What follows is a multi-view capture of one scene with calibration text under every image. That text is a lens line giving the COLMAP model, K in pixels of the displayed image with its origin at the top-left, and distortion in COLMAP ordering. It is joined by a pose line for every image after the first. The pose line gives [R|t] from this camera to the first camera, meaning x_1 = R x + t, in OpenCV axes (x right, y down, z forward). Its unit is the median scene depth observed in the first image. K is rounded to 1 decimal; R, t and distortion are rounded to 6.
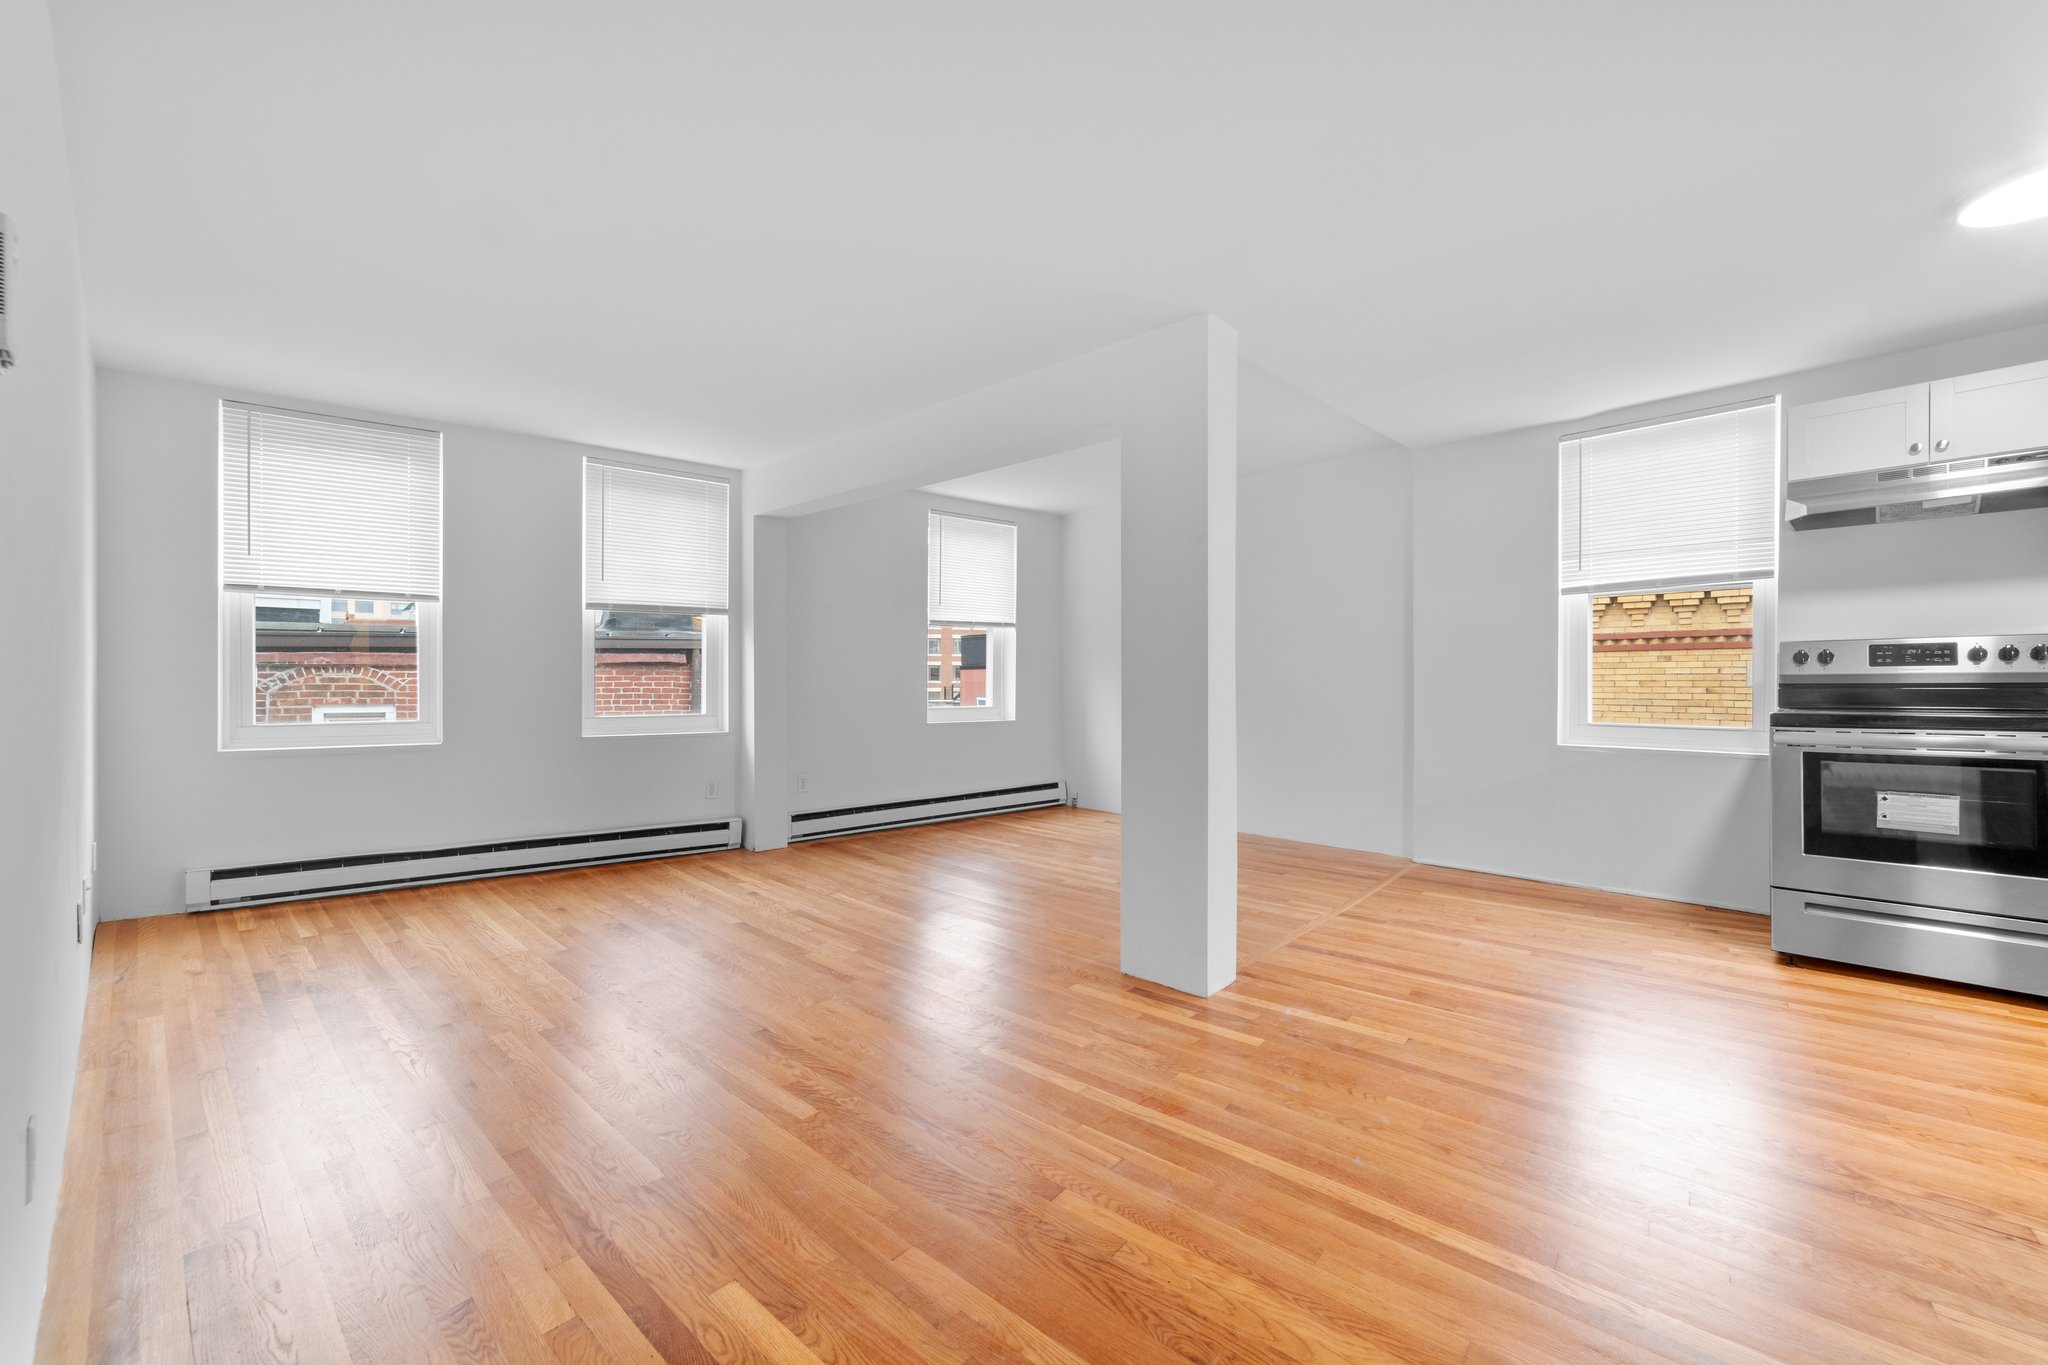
lens RADIAL K [[802.7, 0, 1010.9], [0, 802.7, 686.5], [0, 0, 1]] dist [-0.002250, -0.000252]
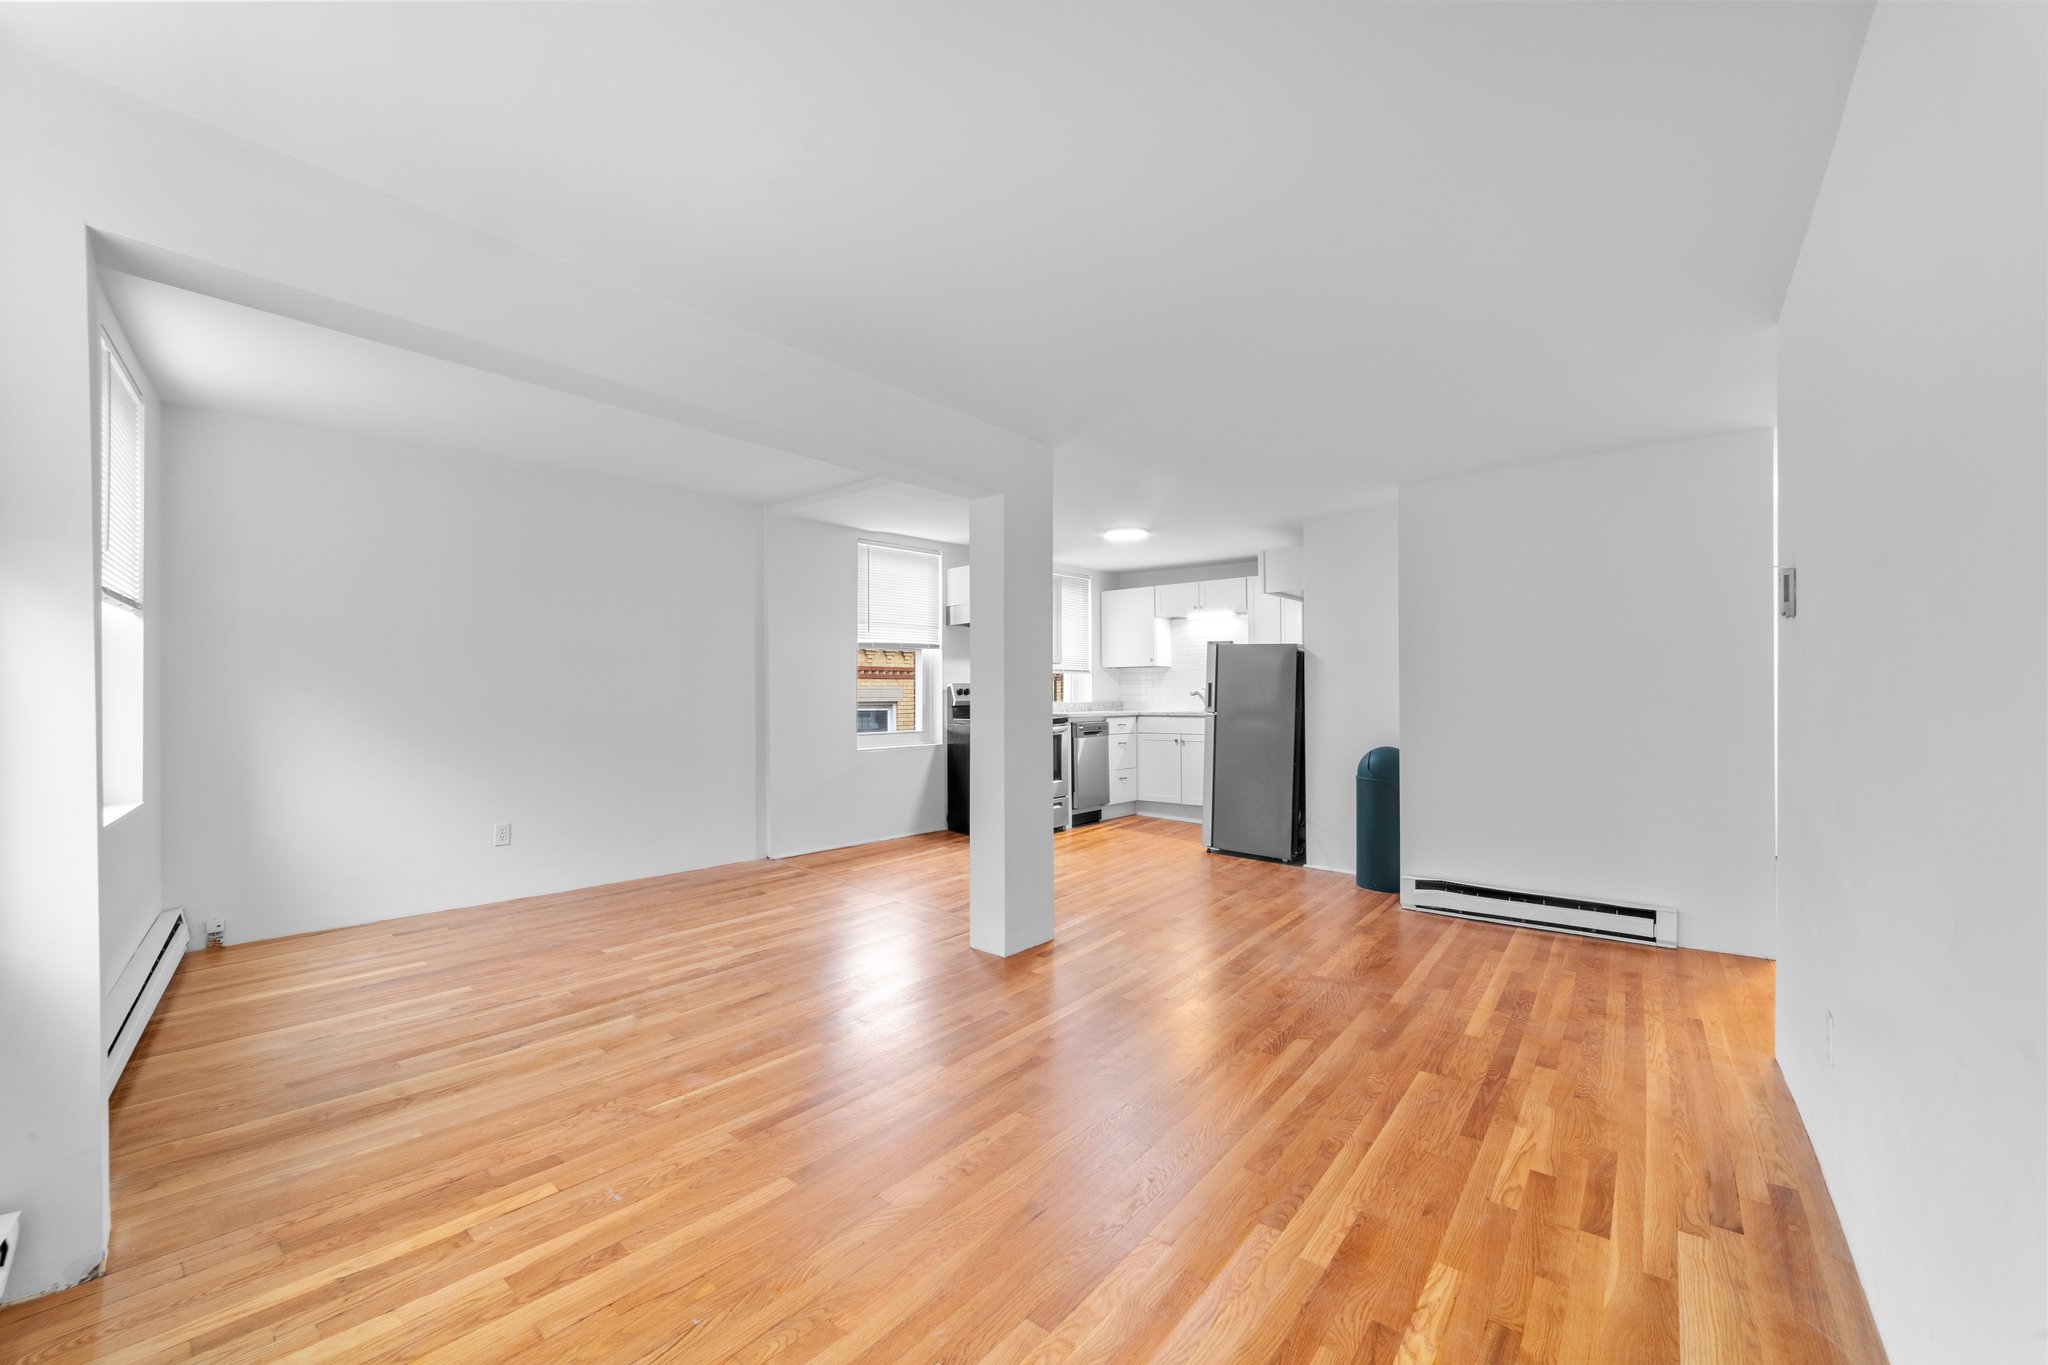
lens RADIAL K [[776.2, 0, 1067.5], [0, 776.2, 705.4], [0, 0, 1]] dist [-0.000442, -0.000032]
pose [[-0.088532, -0.001055, 0.996073, -0.906736], [0.000177, 0.999999, 0.001075, -0.011323], [-0.996073, 0.000272, -0.088532, 0.913874]]
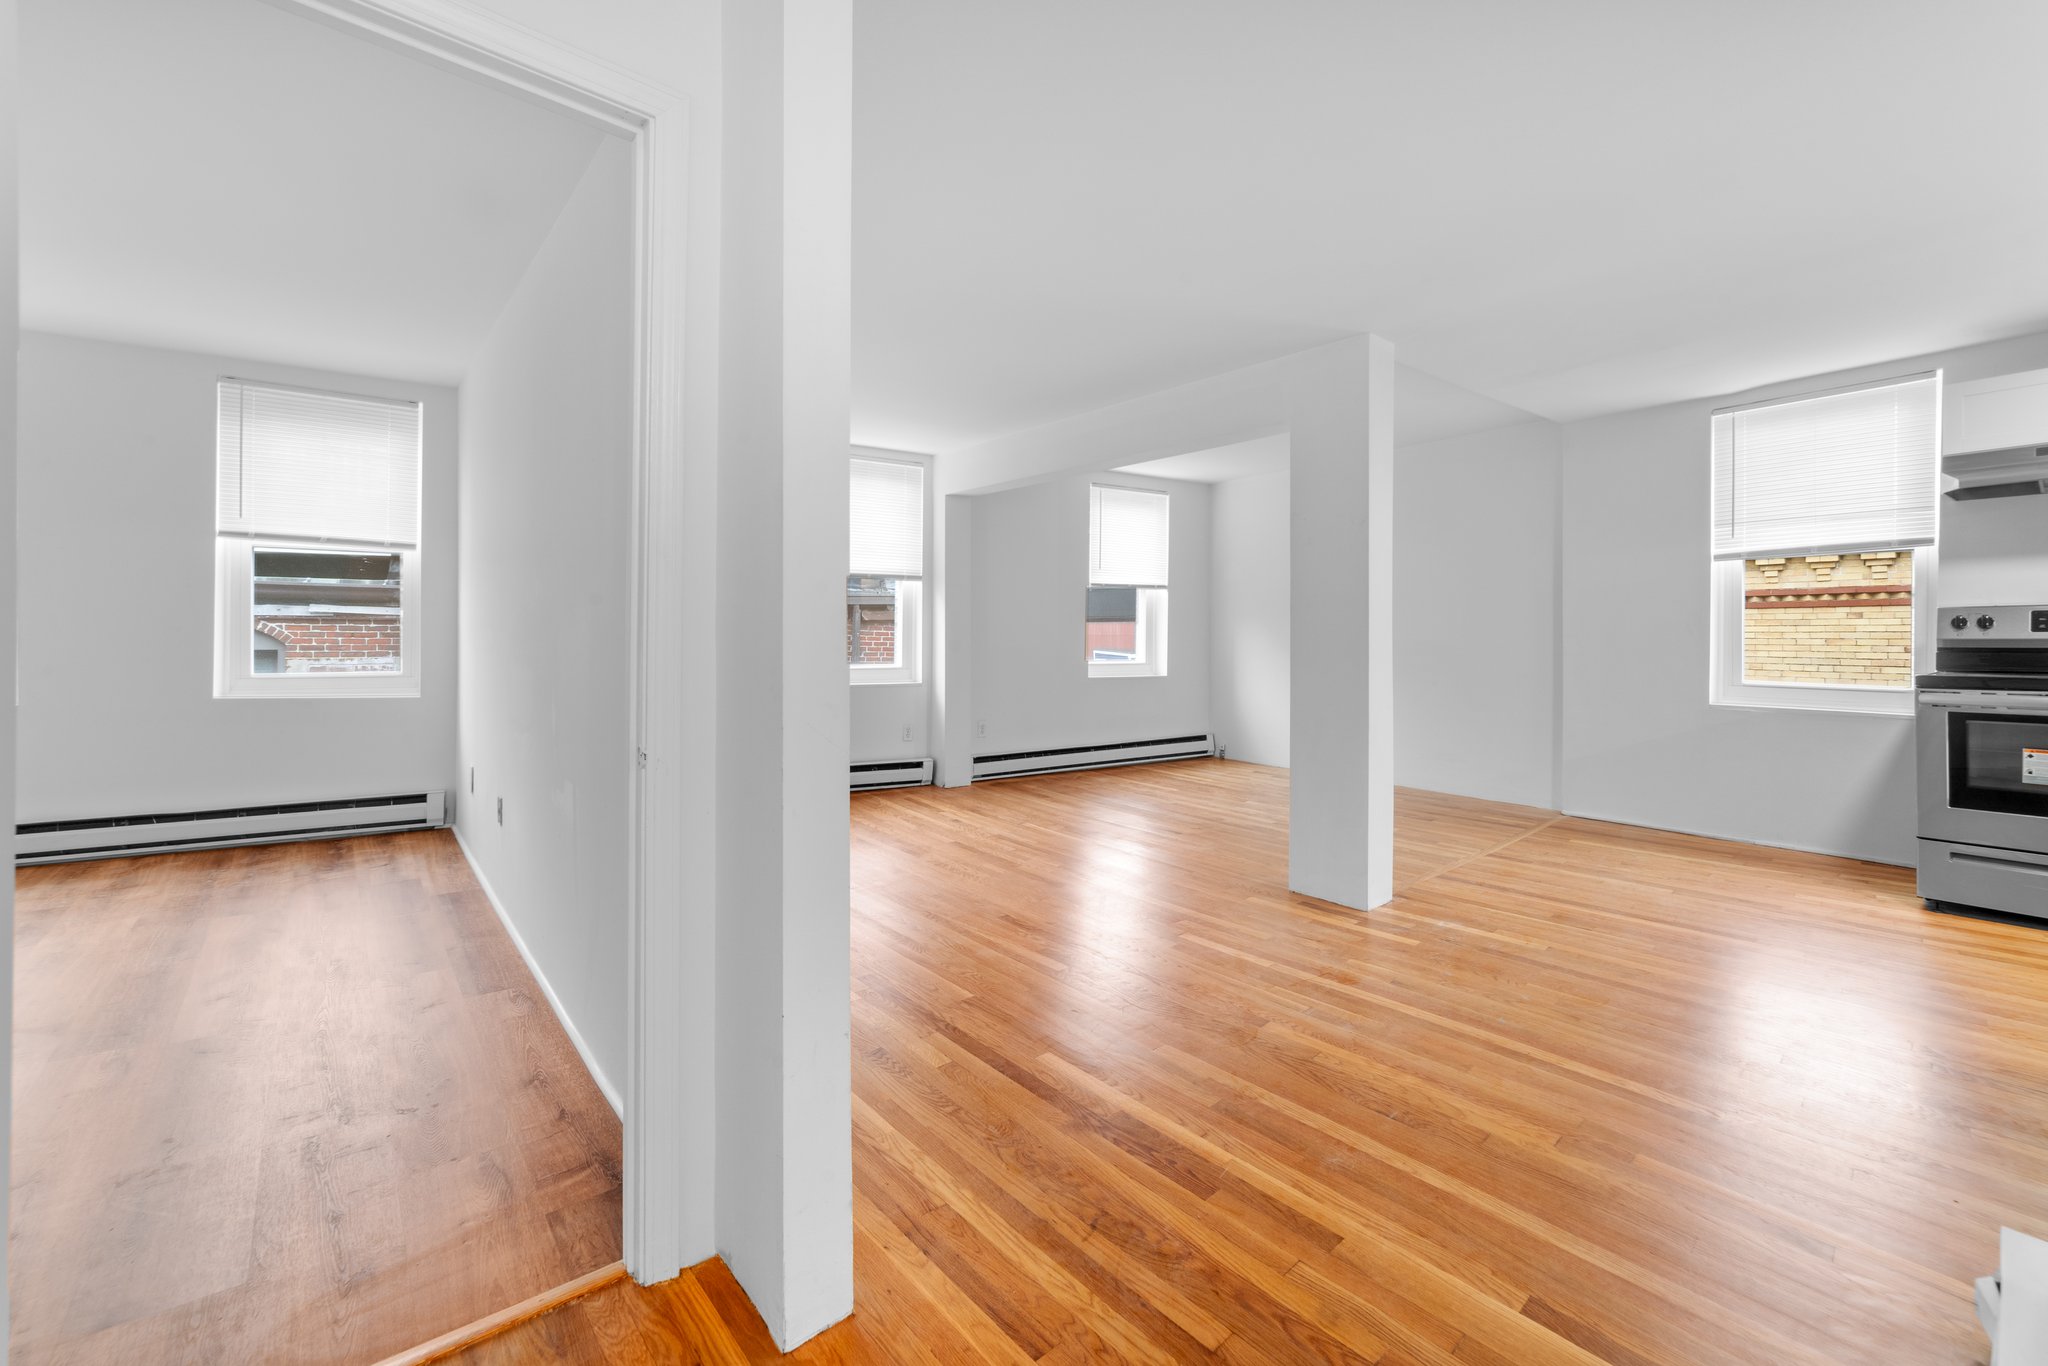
lens RADIAL K [[828.3, 0, 1020.7], [0, 828.3, 637.5], [0, 0, 1]] dist [0.001920, 0.000775]
pose [[0.992072, 0.004410, -0.125590, -0.091659], [-0.005011, 0.999977, -0.004472, -0.005927], [0.125568, 0.005066, 0.992072, -0.230090]]
